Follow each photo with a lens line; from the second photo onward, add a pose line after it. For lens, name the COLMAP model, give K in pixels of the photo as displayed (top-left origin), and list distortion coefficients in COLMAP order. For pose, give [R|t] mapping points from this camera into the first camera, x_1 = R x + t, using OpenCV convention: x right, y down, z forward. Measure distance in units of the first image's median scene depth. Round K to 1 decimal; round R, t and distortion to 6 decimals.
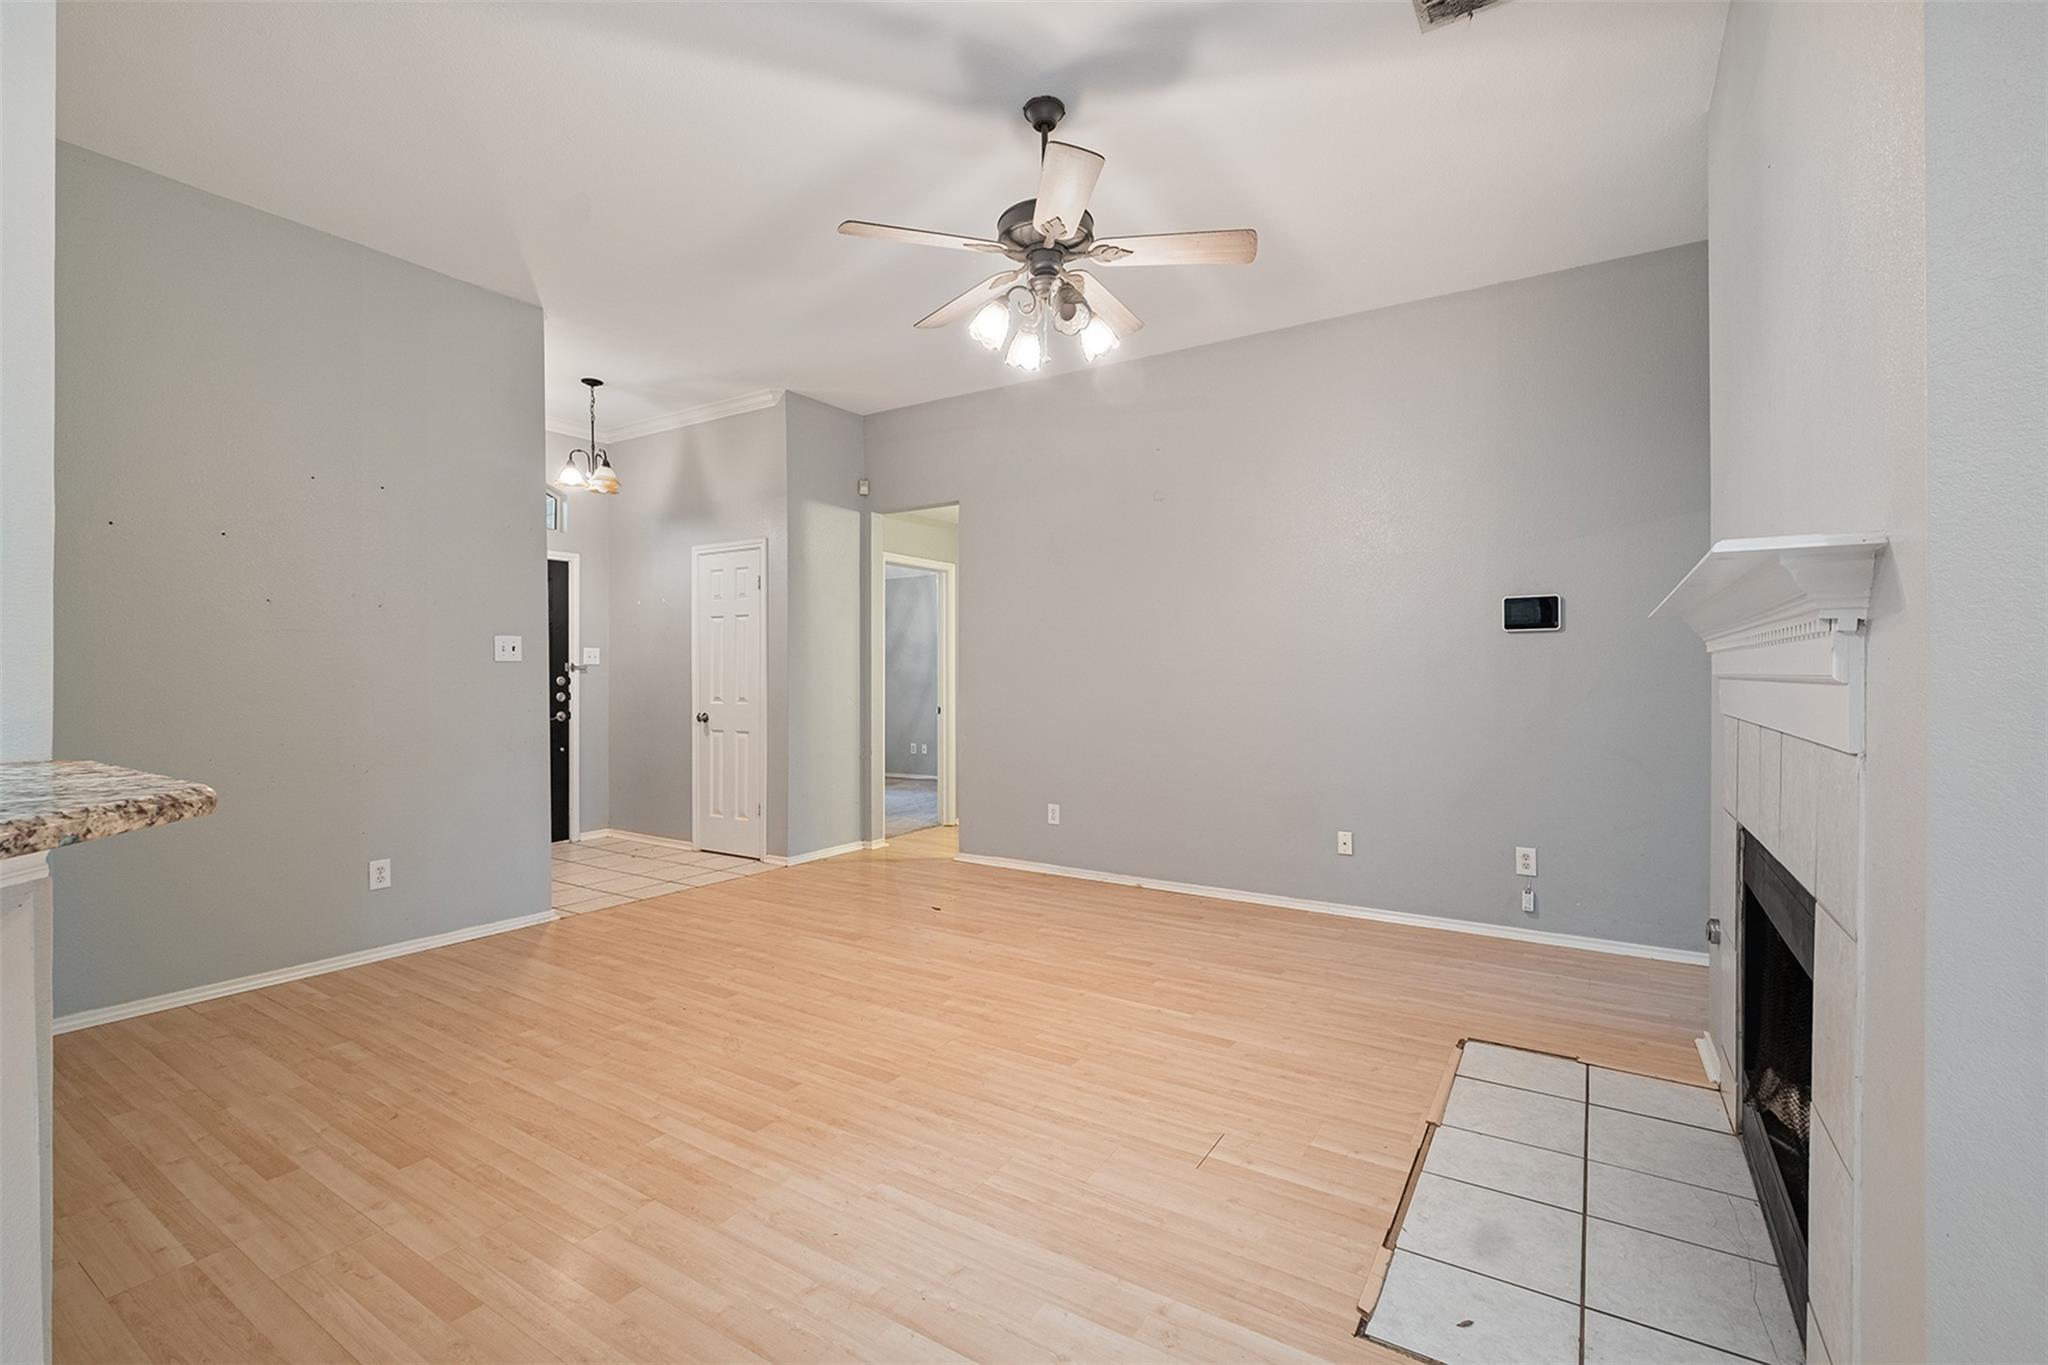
lens RADIAL K [[885.6, 0, 1032.0], [0, 885.6, 676.3], [0, 0, 1]] dist [-0.002421, -0.001977]
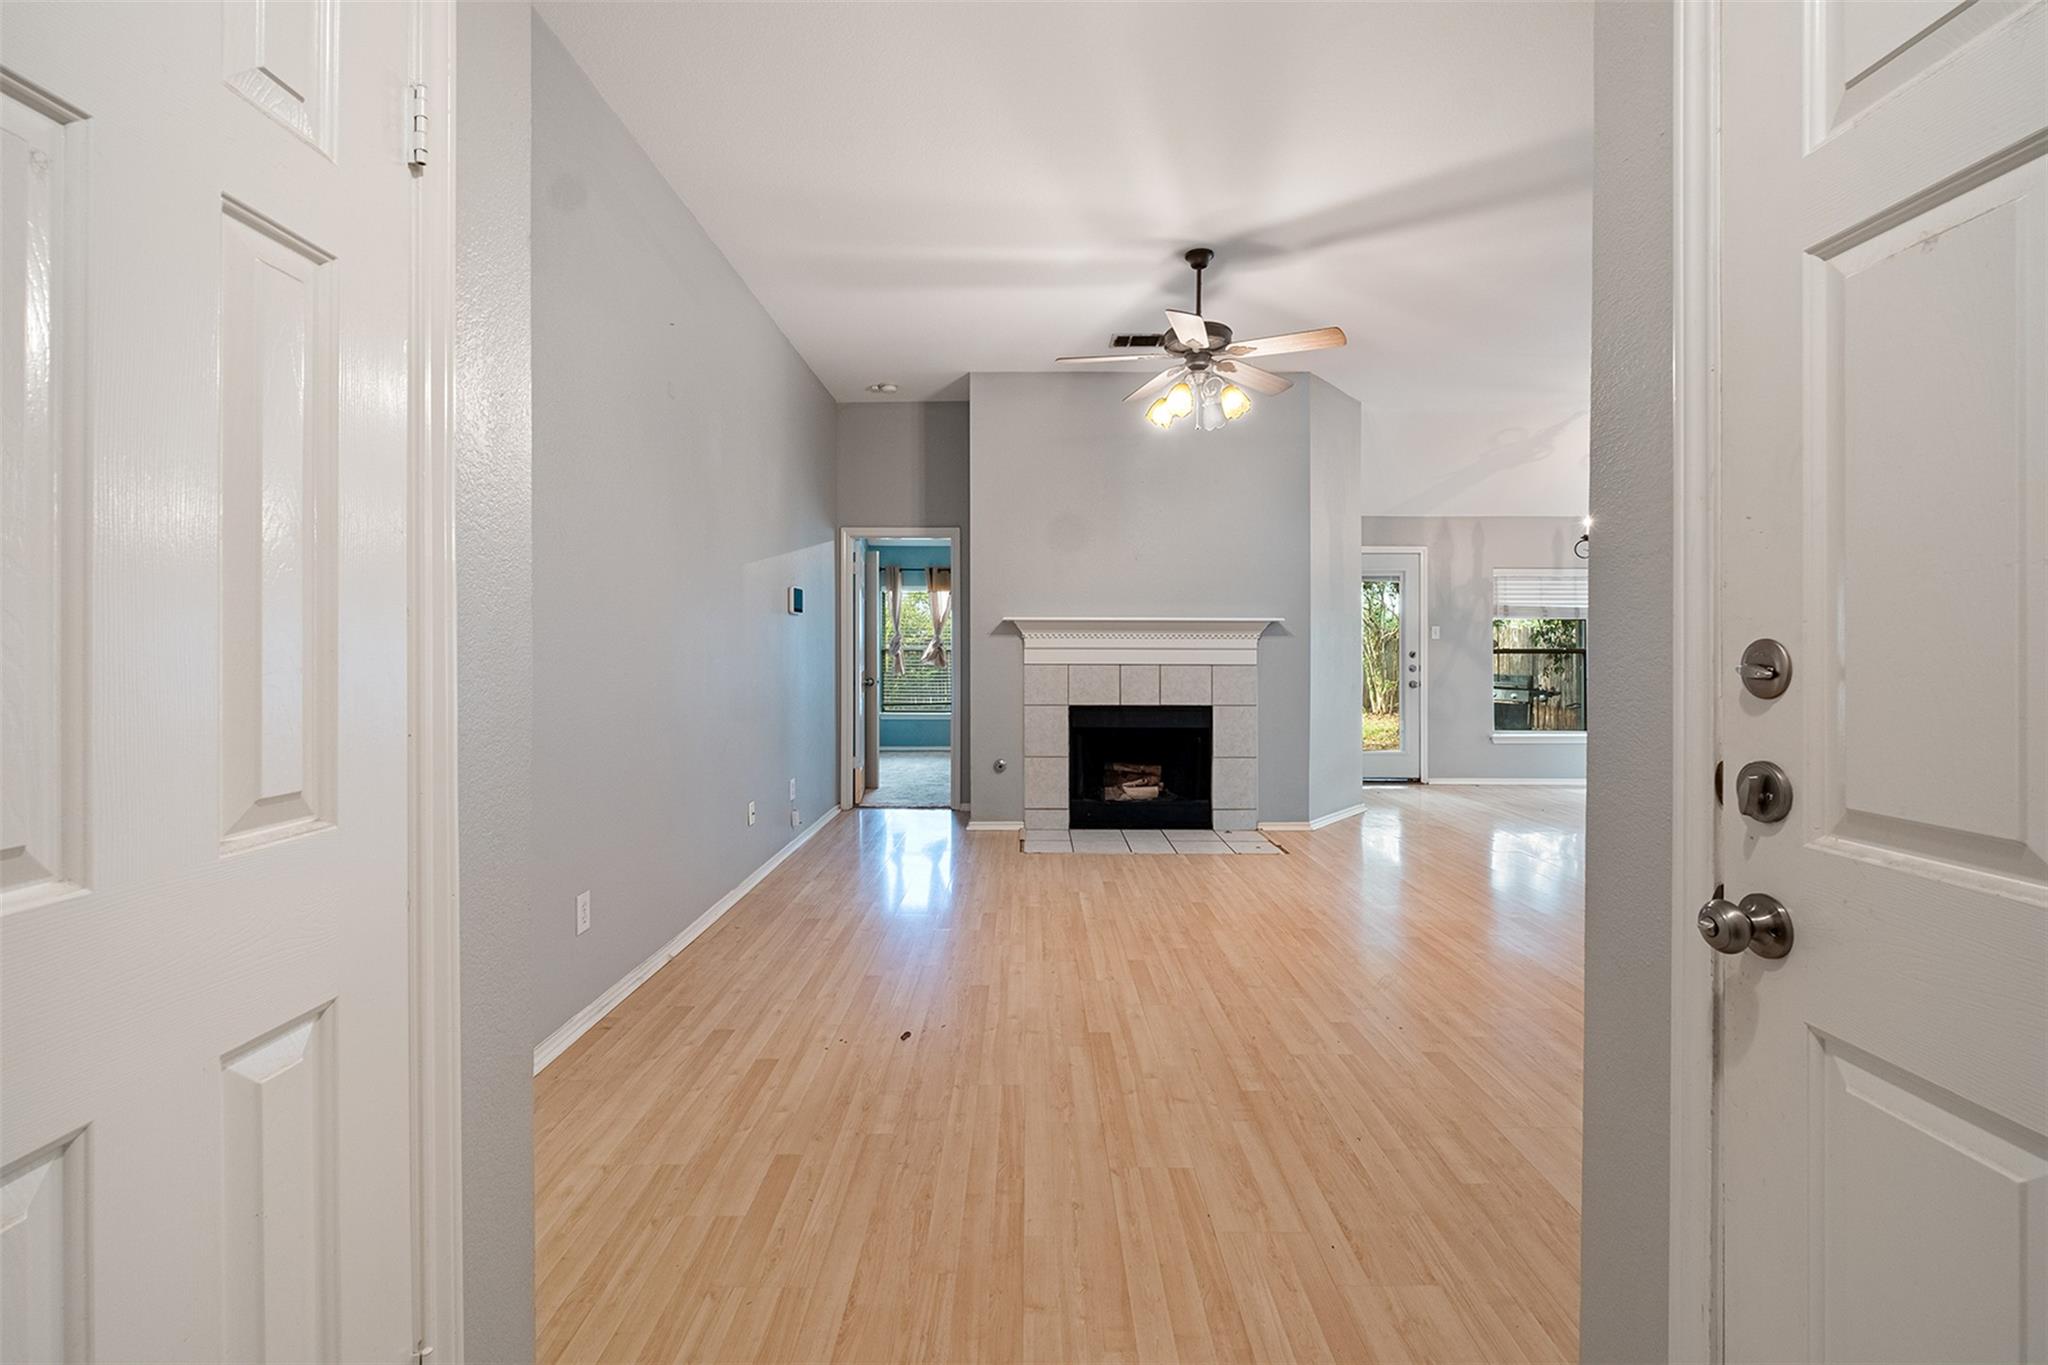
lens RADIAL K [[885.6, 0, 1030.6], [0, 885.6, 644.6], [0, 0, 1]] dist [-0.002421, -0.001977]
pose [[-0.529565, 0.002854, 0.848265, -0.874332], [0.001150, 0.999996, -0.002647, -0.000889], [-0.848269, -0.000427, -0.529566, 1.646582]]
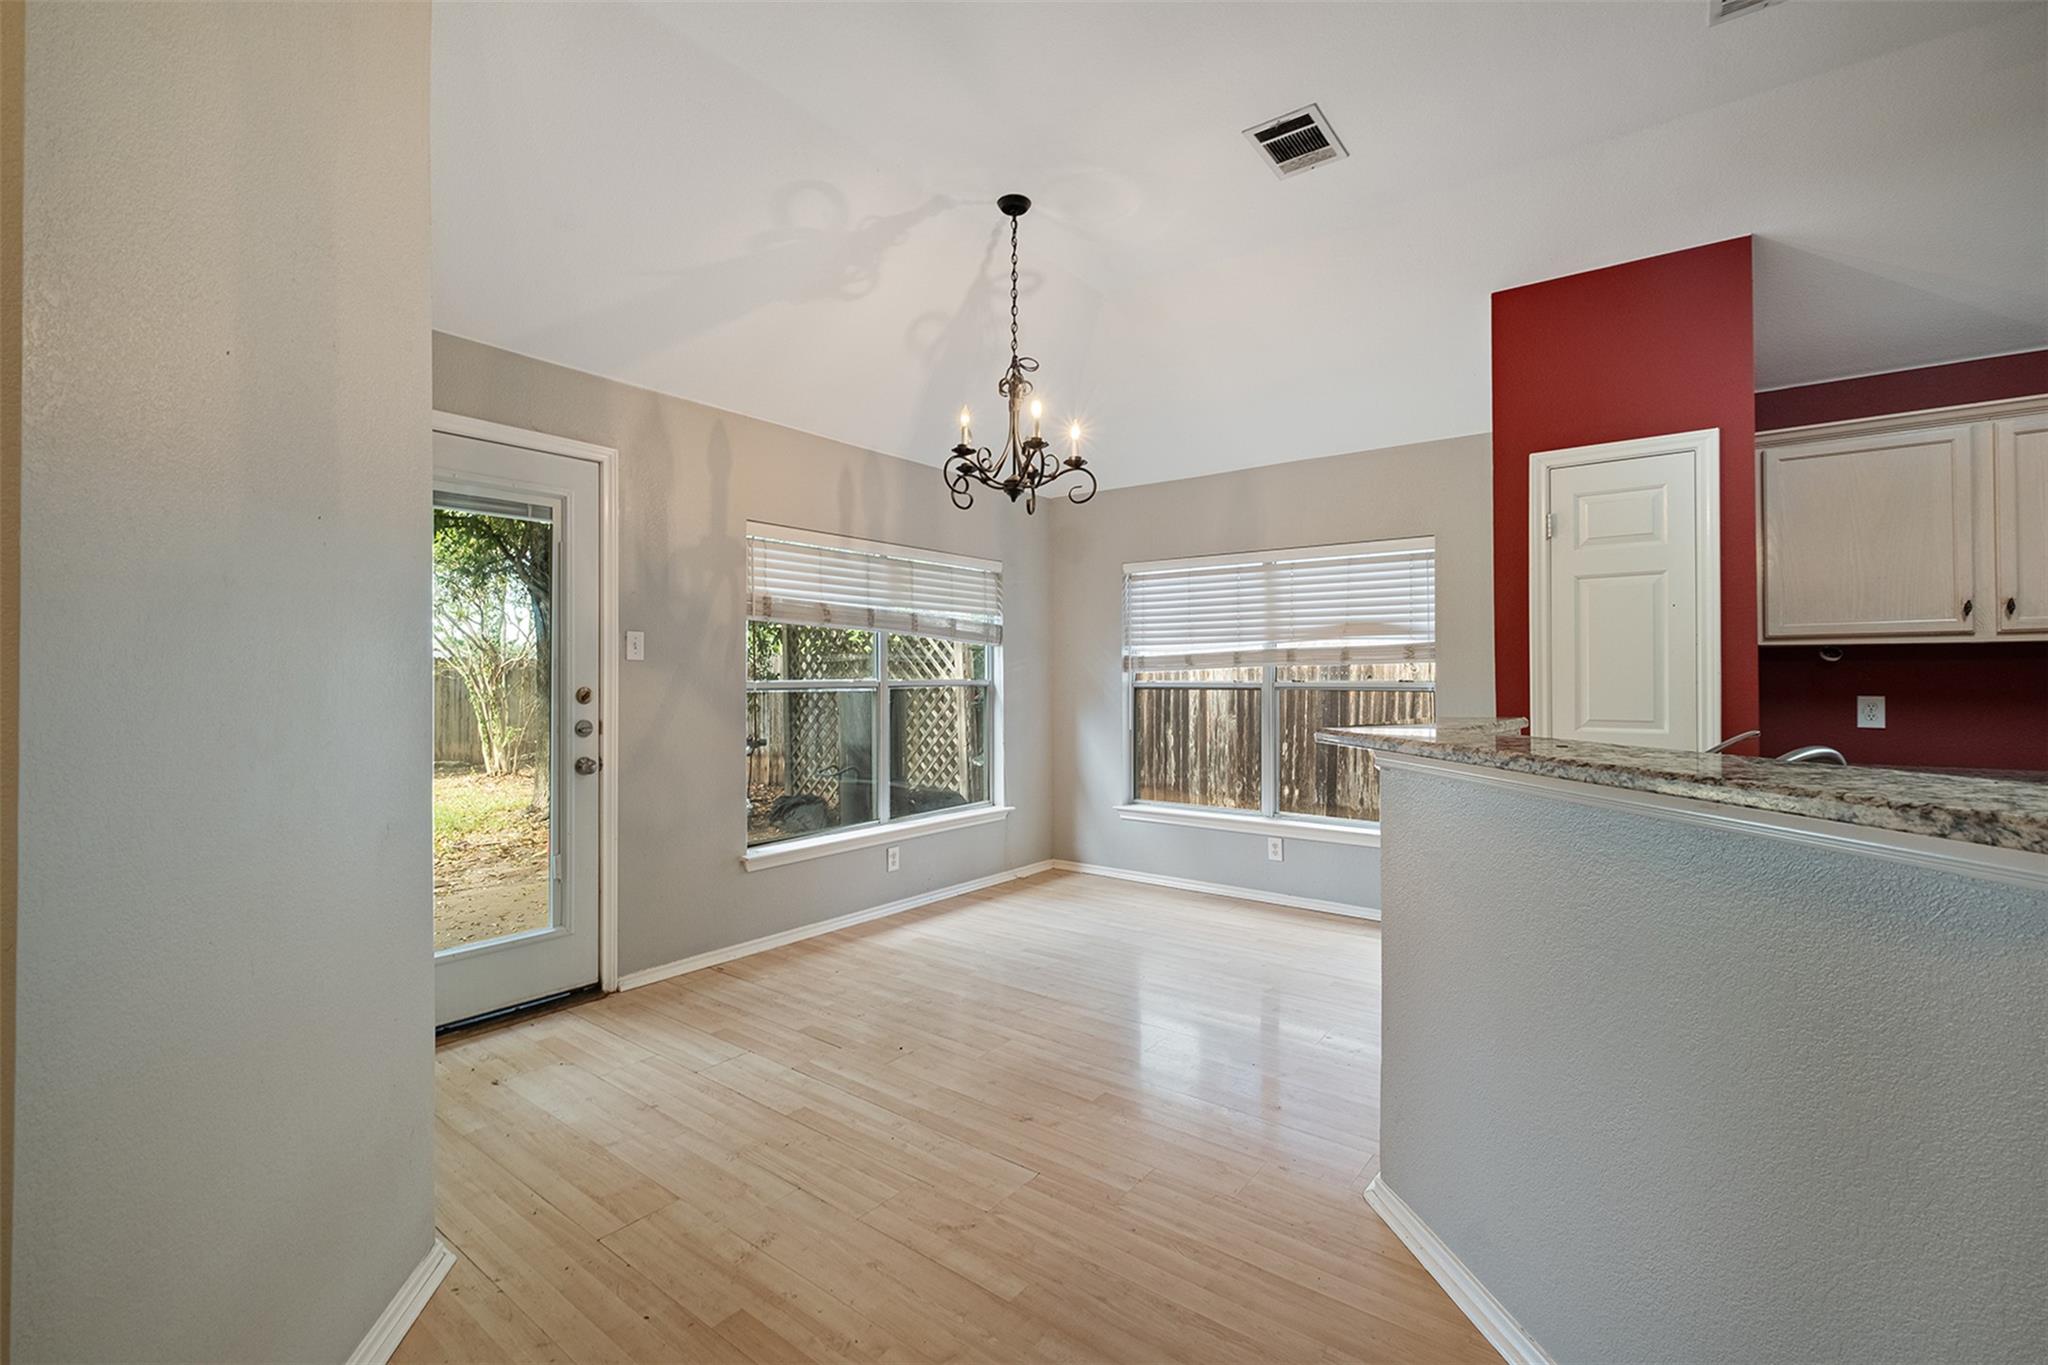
lens RADIAL K [[885.6, 0, 1026.0], [0, 885.6, 673.0], [0, 0, 1]] dist [-0.002421, -0.001977]
pose [[-0.995190, 0.004263, 0.097875, -0.034648], [0.003769, 0.999979, -0.005227, 0.001214], [-0.097895, -0.004833, -0.995185, 0.516984]]
